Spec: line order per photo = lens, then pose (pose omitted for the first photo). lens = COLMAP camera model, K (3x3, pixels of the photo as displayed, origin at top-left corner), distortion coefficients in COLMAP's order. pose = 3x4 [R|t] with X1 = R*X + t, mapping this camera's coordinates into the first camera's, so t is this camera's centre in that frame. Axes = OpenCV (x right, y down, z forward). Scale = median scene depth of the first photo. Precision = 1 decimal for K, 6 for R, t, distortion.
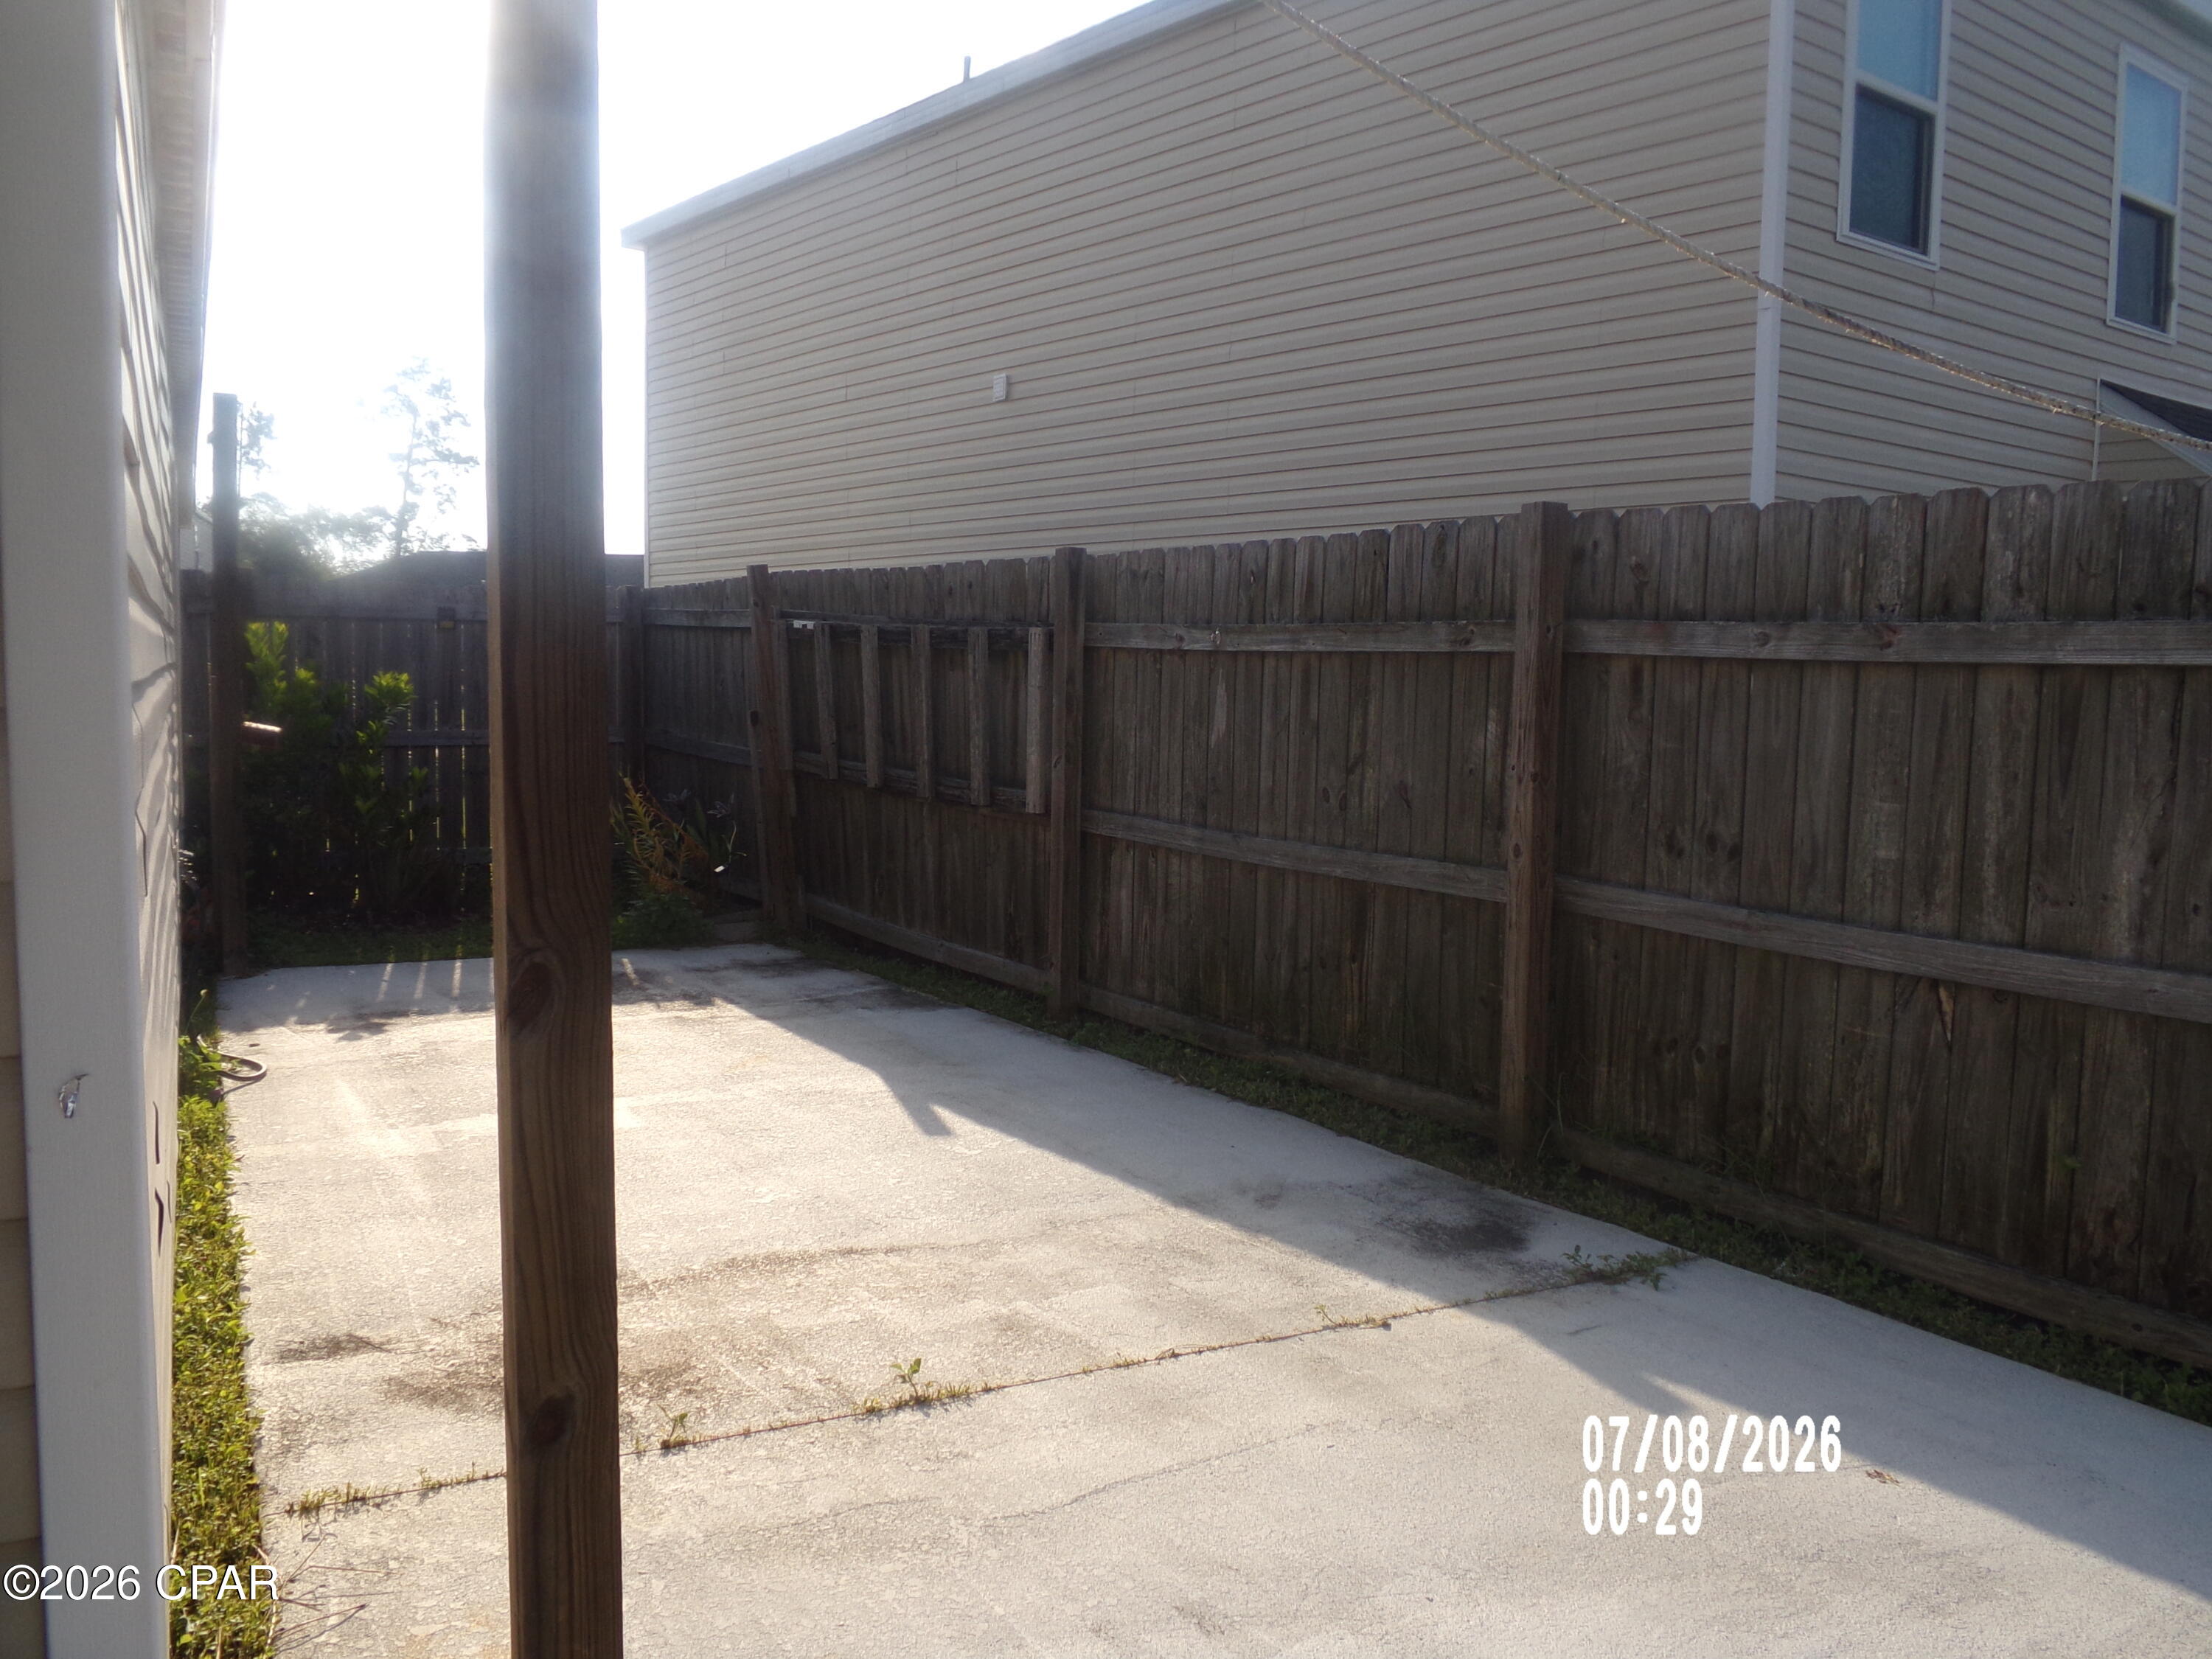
lens RADIAL K [[1727.1, 0, 1094.8], [0, 1727.1, 830.8], [0, 0, 1]] dist [-0.018448, -0.015782]
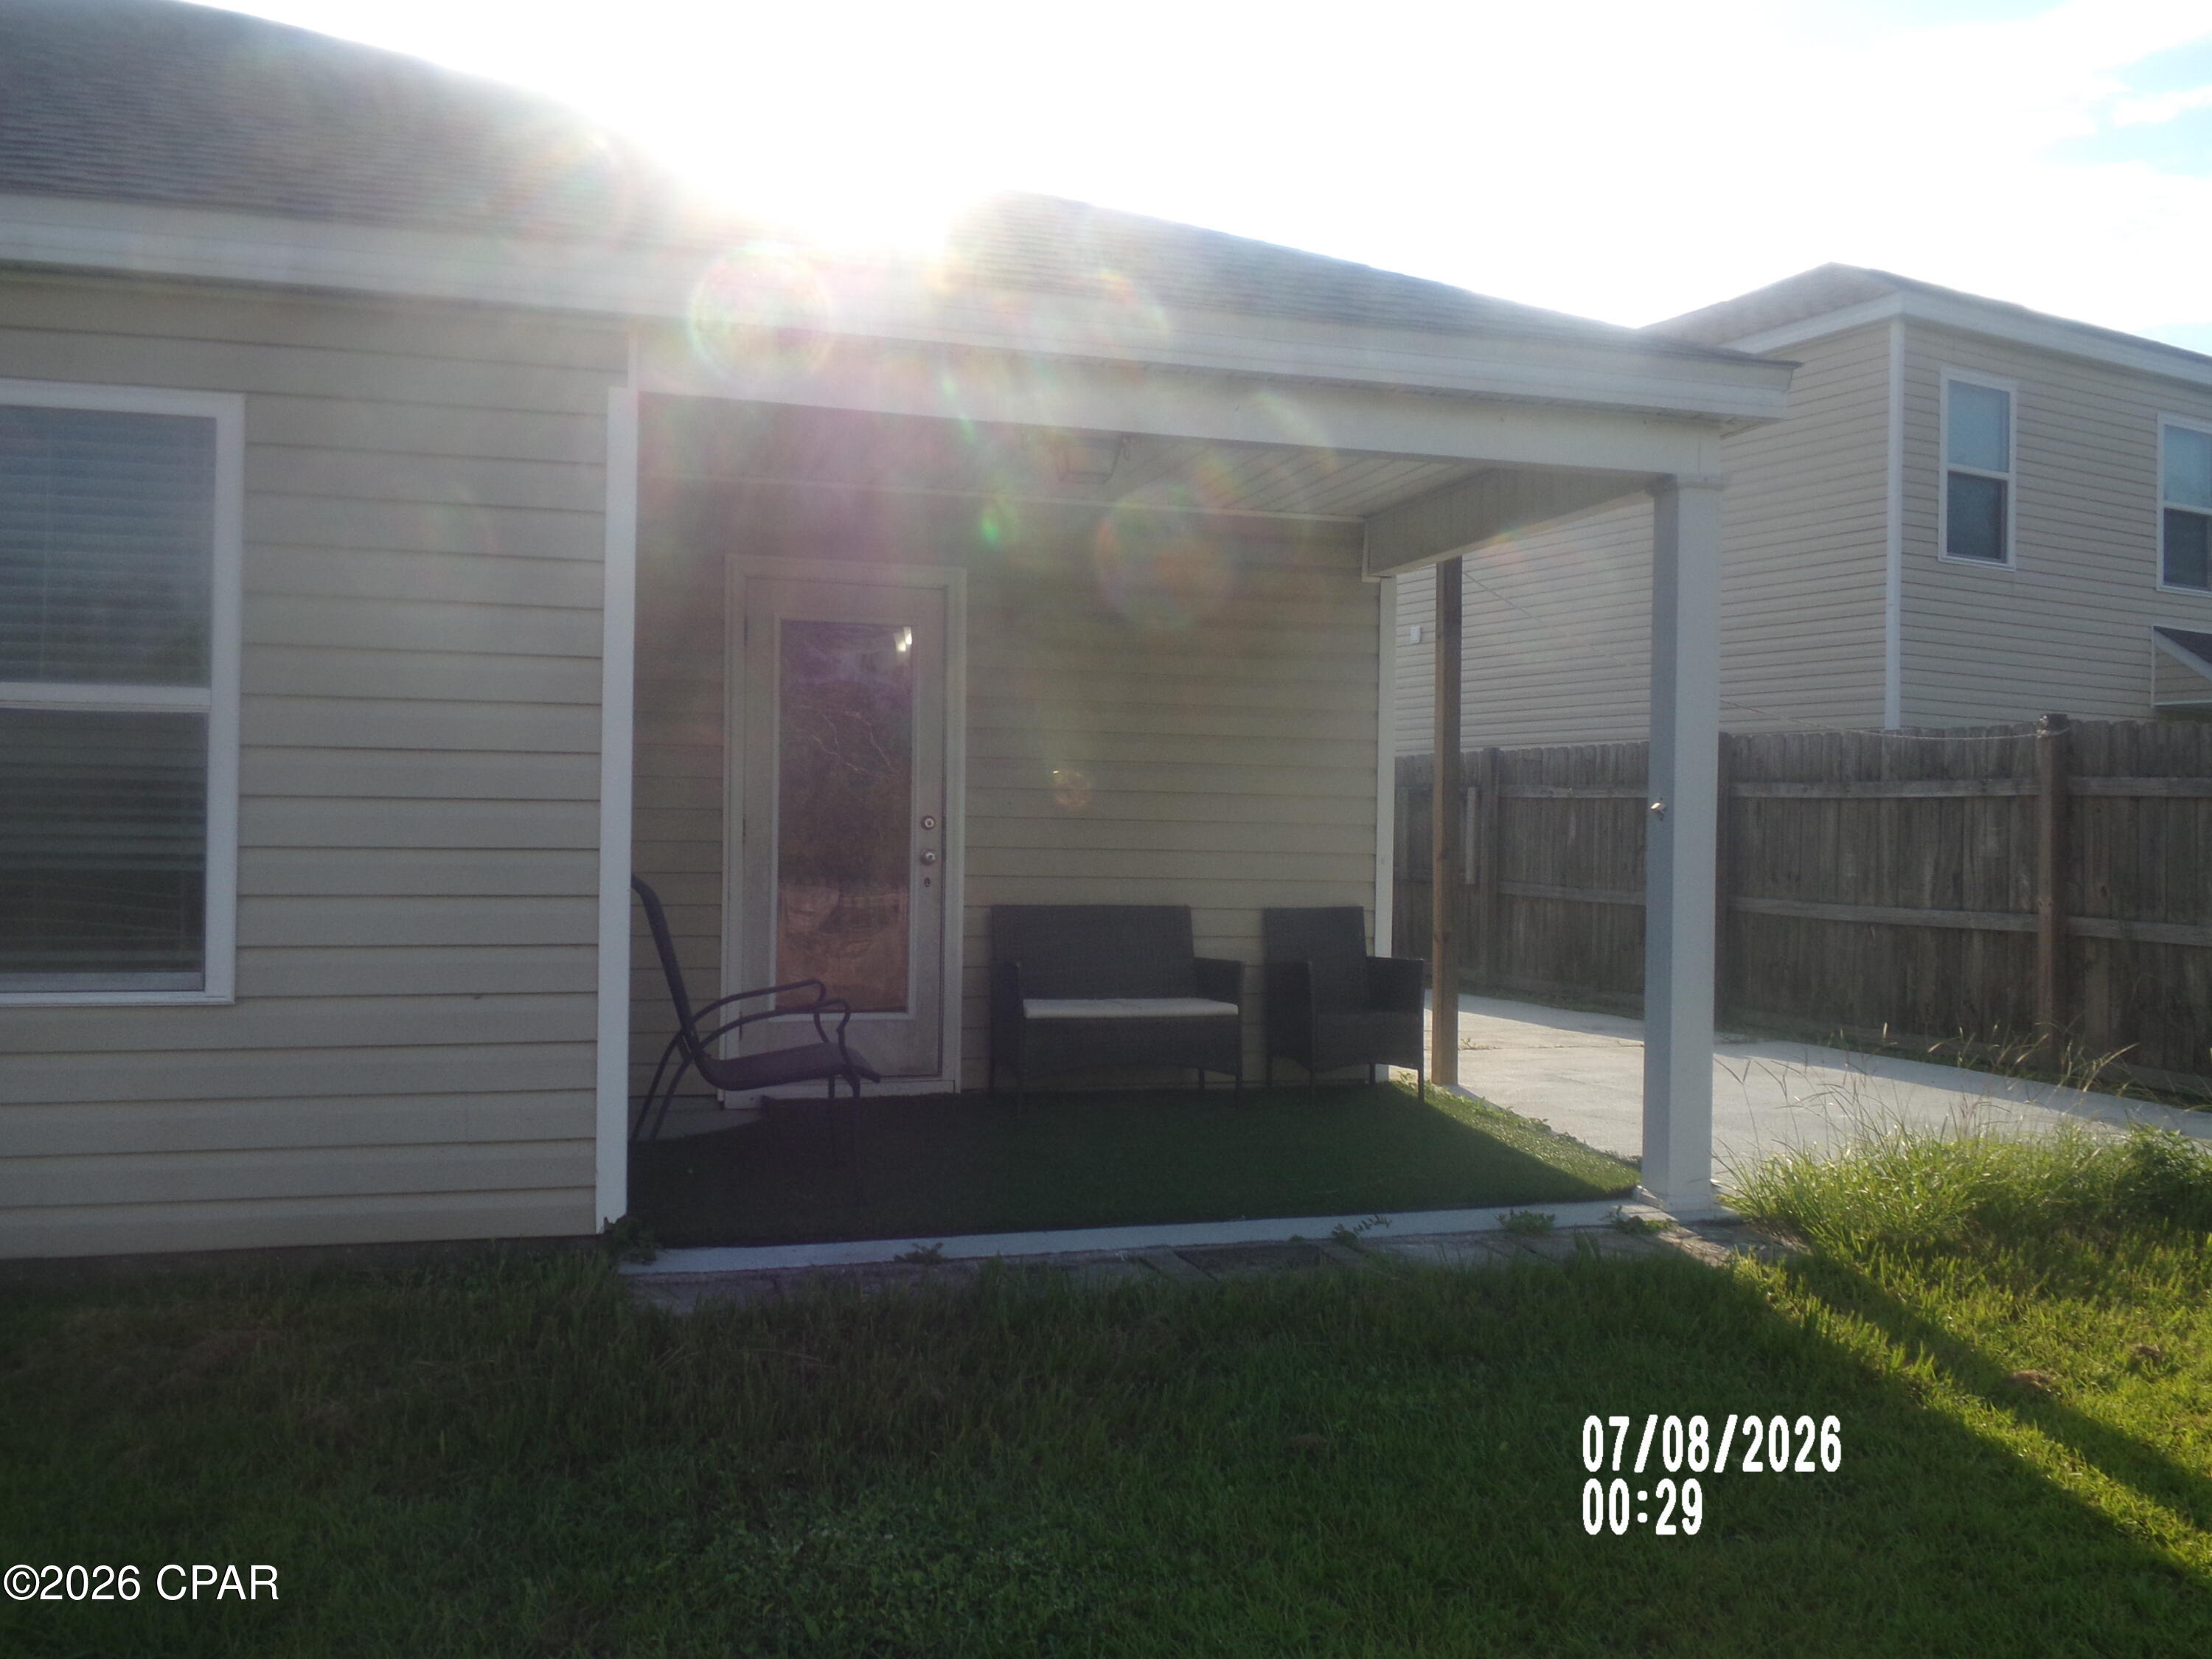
lens RADIAL K [[1727.1, 0, 1111.7], [0, 1727.1, 807.2], [0, 0, 1]] dist [-0.018448, -0.015782]
pose [[0.984335, 0.000788, -0.176309, -0.138429], [-0.020253, 0.993876, -0.108632, 0.185439], [0.175144, 0.110501, 0.978322, -1.456016]]
